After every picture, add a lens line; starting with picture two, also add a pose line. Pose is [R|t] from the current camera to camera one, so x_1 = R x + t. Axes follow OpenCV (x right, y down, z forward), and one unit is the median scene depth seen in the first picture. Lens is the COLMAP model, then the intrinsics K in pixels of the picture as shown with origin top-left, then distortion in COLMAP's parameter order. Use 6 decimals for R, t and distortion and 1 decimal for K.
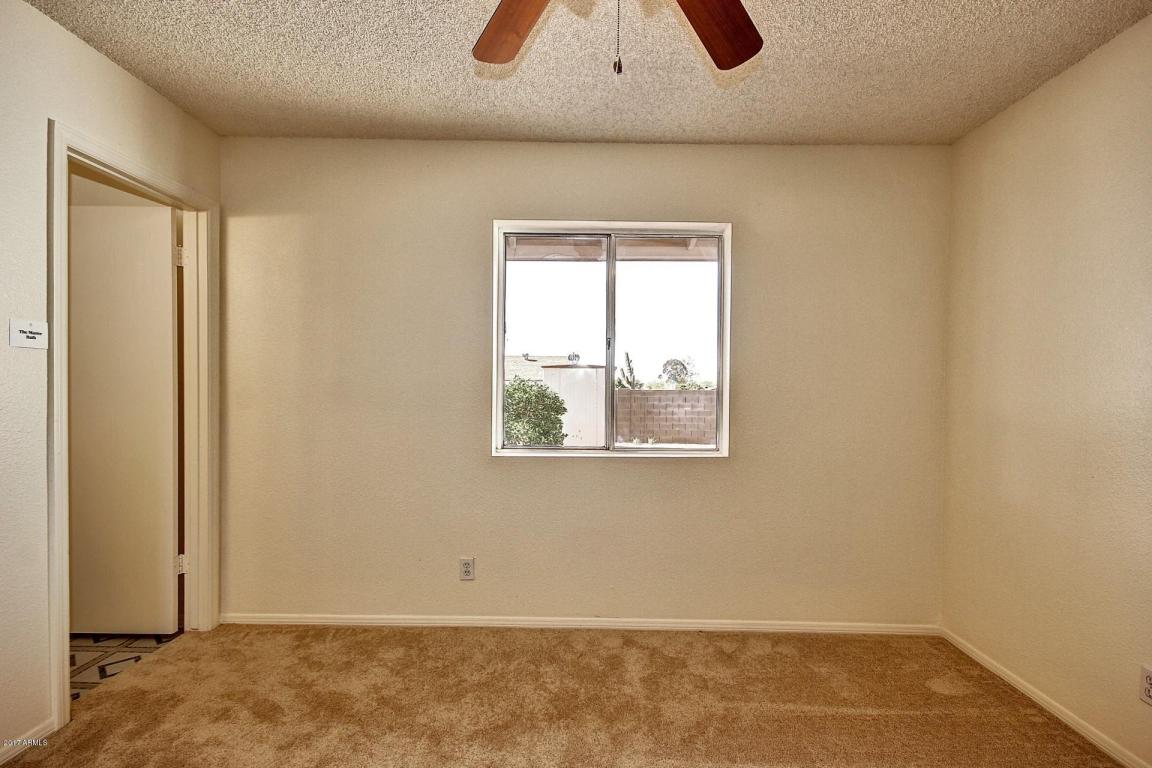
lens RADIAL K [[544.1, 0, 582.4], [0, 544.1, 392.3], [0, 0, 1]] dist [0.003877, -0.000657]
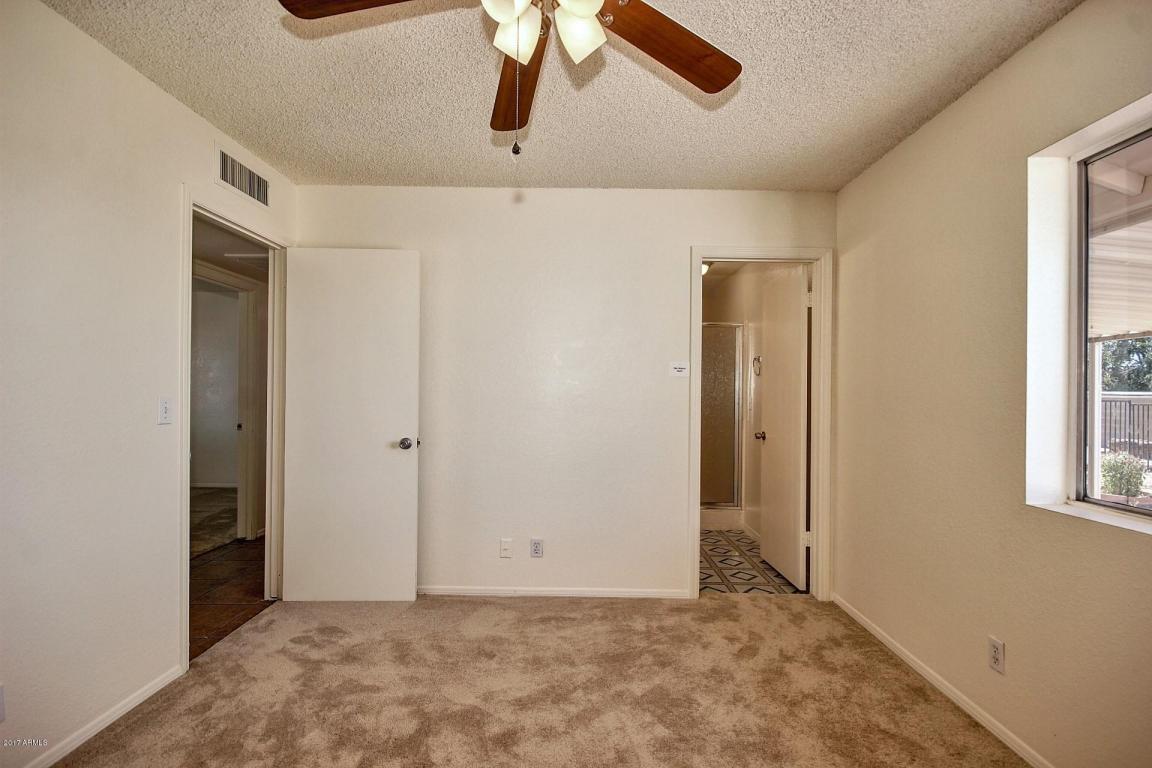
lens RADIAL K [[544.1, 0, 582.4], [0, 544.1, 392.3], [0, 0, 1]] dist [0.003877, -0.000657]
pose [[-0.008489, -0.011783, -0.999895, 0.525648], [-0.025372, 0.999611, -0.011564, -0.000503], [0.999642, 0.025271, -0.008785, 0.455557]]
